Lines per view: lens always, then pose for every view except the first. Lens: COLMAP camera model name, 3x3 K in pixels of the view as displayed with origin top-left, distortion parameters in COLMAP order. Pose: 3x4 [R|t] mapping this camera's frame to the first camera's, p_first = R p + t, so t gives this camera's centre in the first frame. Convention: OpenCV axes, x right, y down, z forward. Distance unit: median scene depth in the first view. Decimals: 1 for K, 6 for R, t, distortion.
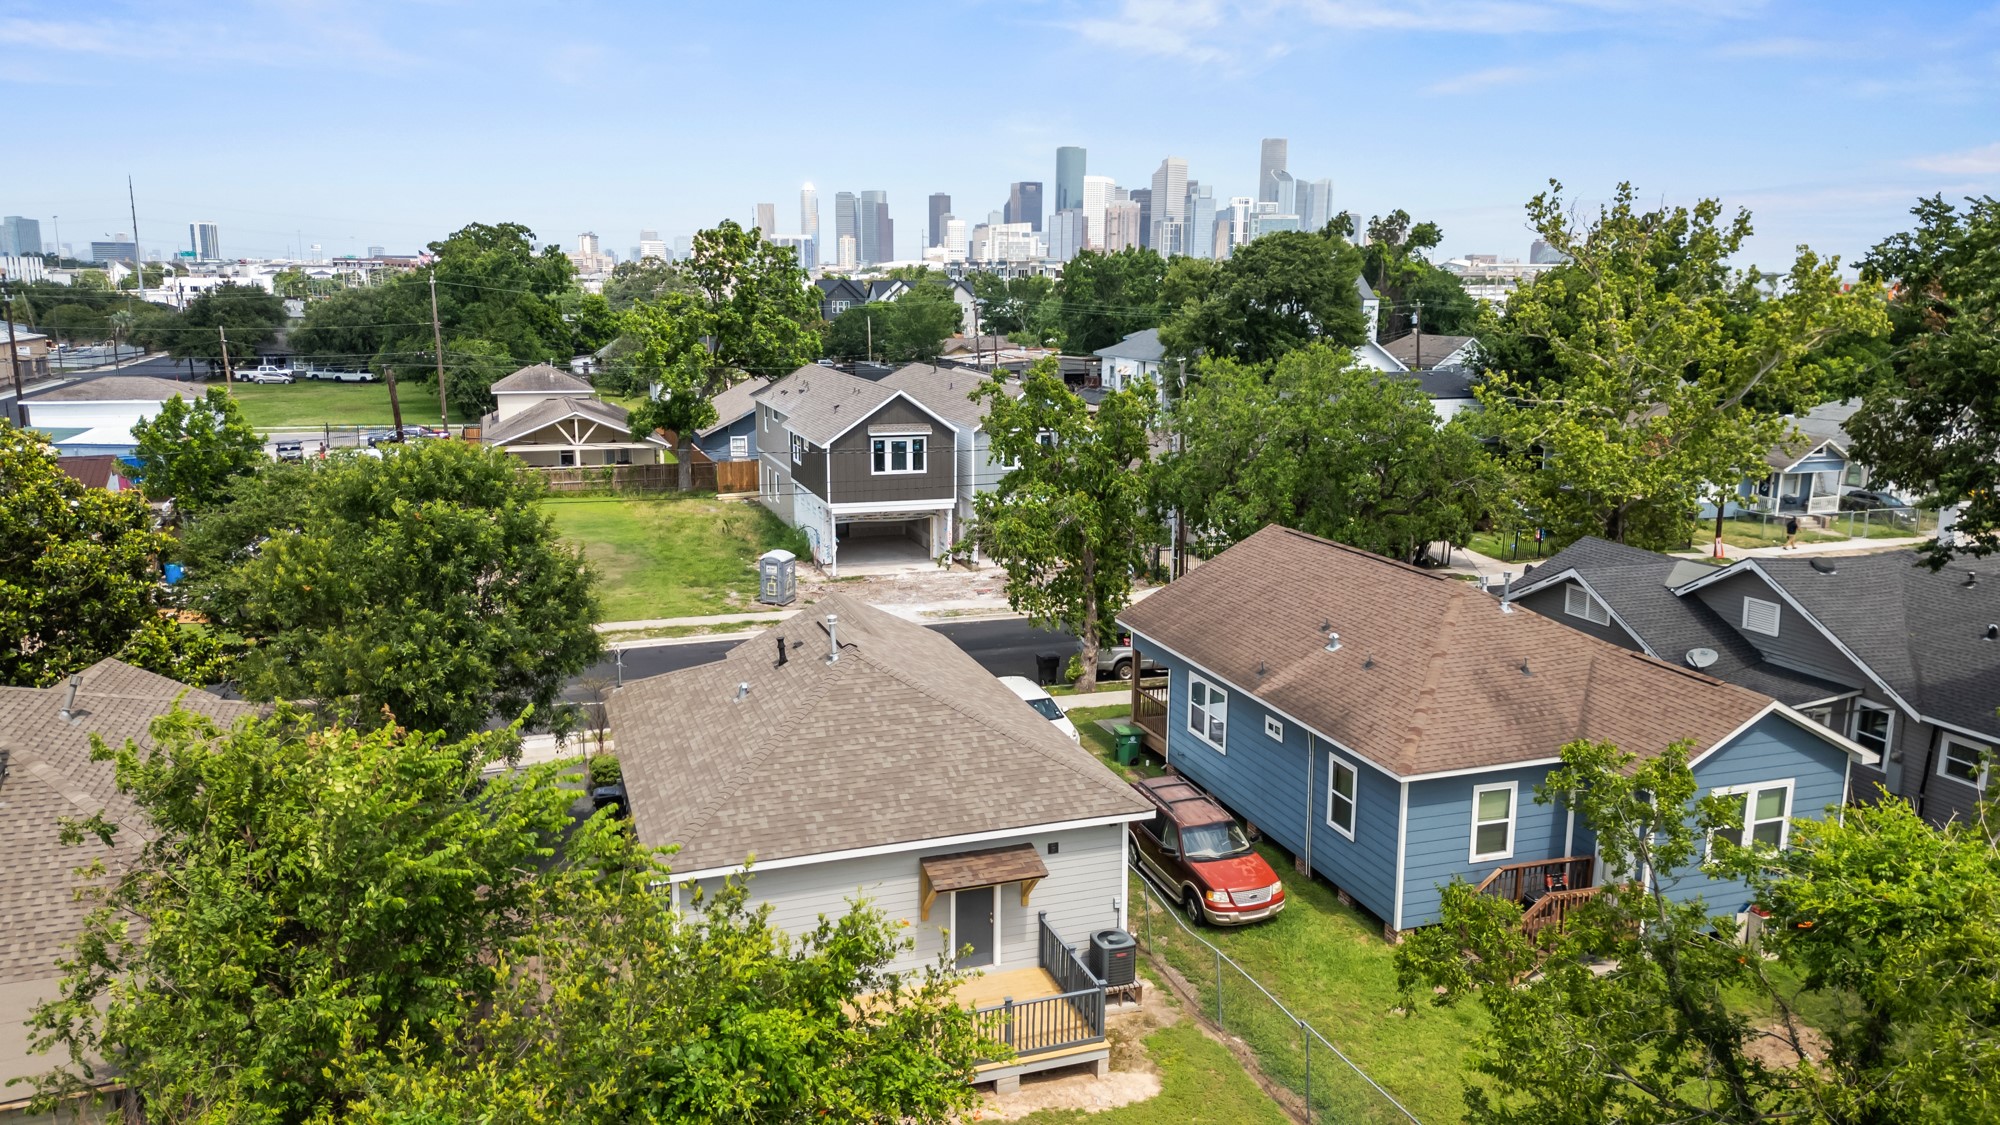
lens RADIAL K [[1390.1, 0, 998.0], [0, 1390.1, 535.8], [0, 0, 1]] dist [0.099078, -0.000640]
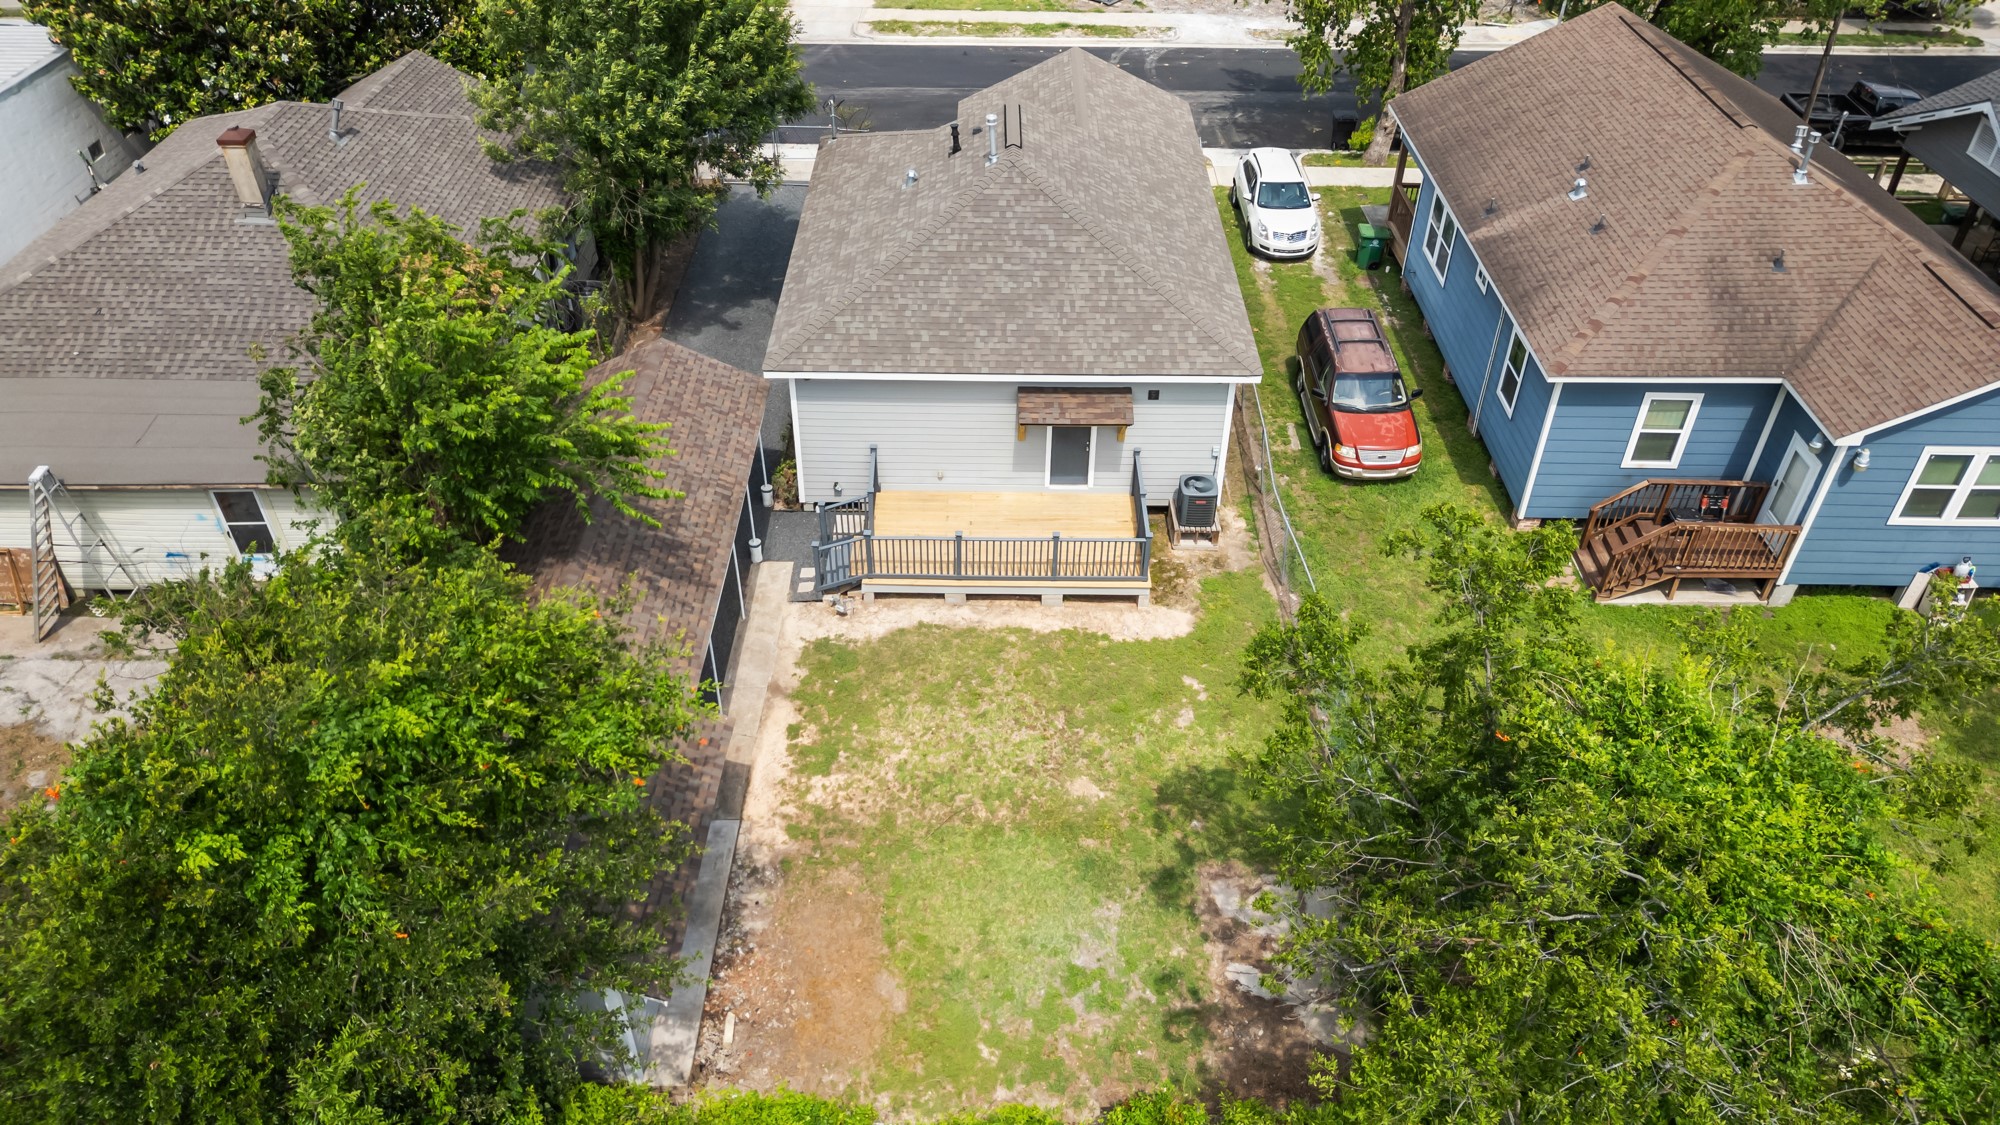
lens RADIAL K [[1390.1, 0, 998.0], [0, 1390.1, 535.8], [0, 0, 1]] dist [0.099078, -0.000640]
pose [[0.943202, 0.201604, -0.264058, 0.206860], [-0.061056, 0.886479, 0.458723, -0.135096], [0.326562, -0.416546, 0.848438, 0.054798]]
